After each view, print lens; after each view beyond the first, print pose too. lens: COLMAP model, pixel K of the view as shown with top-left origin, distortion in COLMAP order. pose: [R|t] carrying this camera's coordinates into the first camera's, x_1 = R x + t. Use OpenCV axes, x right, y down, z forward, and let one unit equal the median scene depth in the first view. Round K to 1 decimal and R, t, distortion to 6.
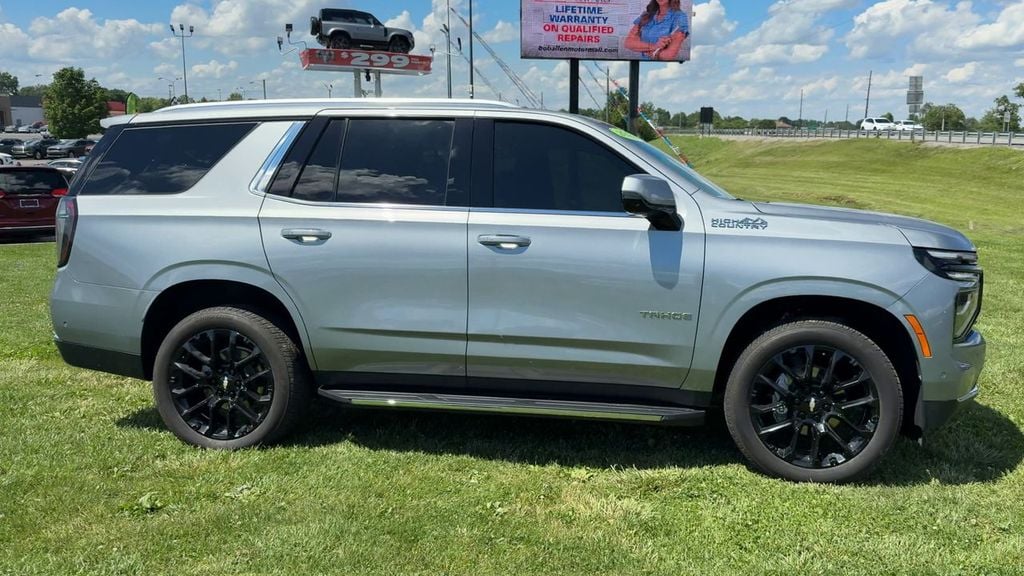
lens RADIAL K [[827.2, 0, 554.0], [0, 827.2, 260.8], [0, 0, 1]] dist [0.069399, -0.090137]
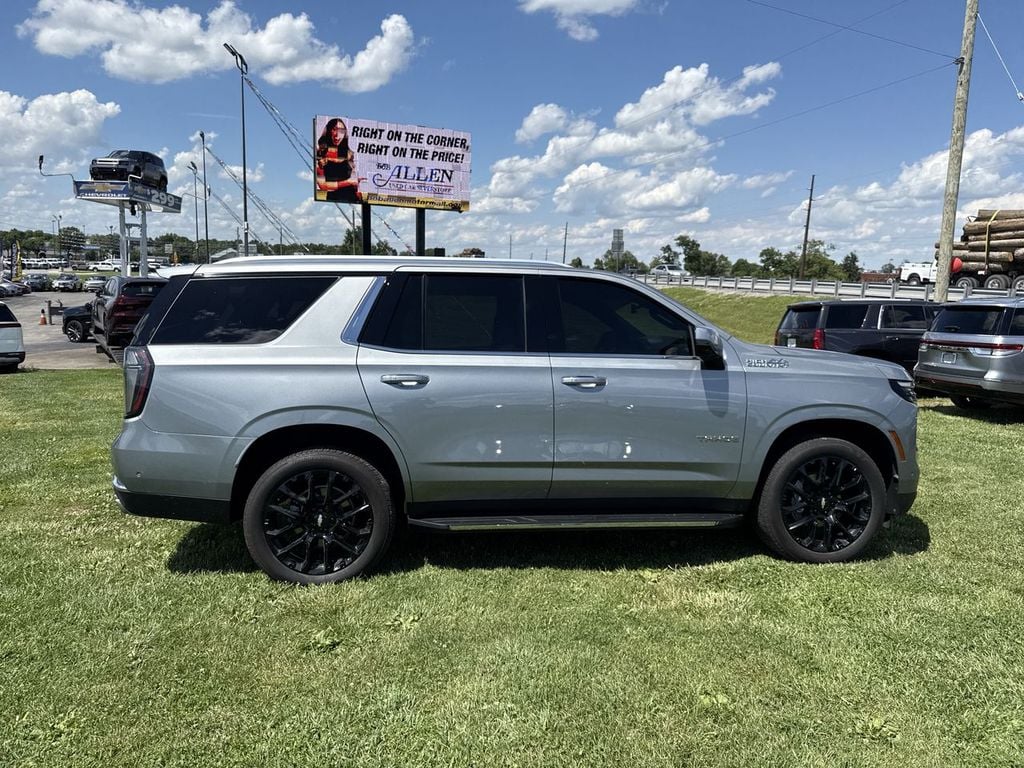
lens RADIAL K [[741.9, 0, 502.8], [0, 741.9, 360.3], [0, 0, 1]] dist [0.025655, -0.012433]
pose [[0.959536, -0.017068, 0.281069, -0.434107], [0.025475, 0.999330, -0.026284, -0.027306], [-0.280432, 0.032380, 0.959327, 0.018247]]
